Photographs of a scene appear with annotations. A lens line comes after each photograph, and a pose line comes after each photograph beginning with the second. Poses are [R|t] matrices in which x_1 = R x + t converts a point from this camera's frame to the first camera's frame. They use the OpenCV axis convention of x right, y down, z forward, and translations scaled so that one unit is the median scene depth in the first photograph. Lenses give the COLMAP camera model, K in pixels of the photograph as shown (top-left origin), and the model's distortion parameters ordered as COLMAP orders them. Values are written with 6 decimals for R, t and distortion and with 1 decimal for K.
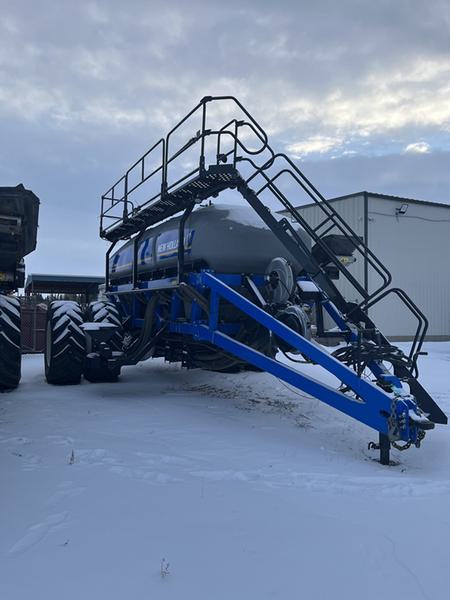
lens RADIAL K [[456.9, 0, 225.0], [0, 456.9, 300.0], [0, 0, 1]] dist [0.005556, 0.001334]
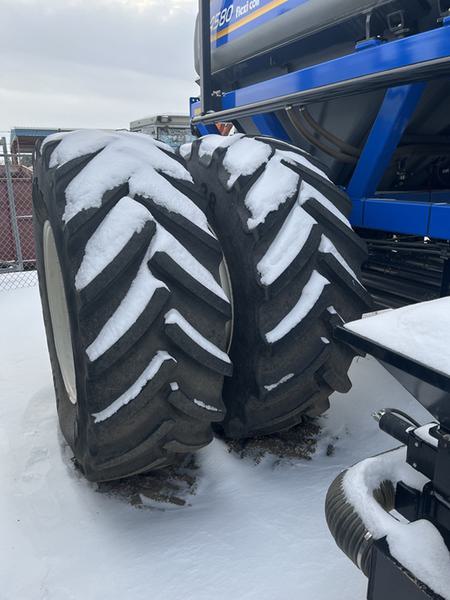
lens RADIAL K [[456.9, 0, 225.0], [0, 456.9, 300.0], [0, 0, 1]] dist [0.005556, 0.001334]
pose [[0.999604, -0.027362, -0.006564, -0.308298], [0.028070, 0.953358, 0.300534, 0.016412], [-0.001966, -0.300599, 0.953749, 0.805160]]
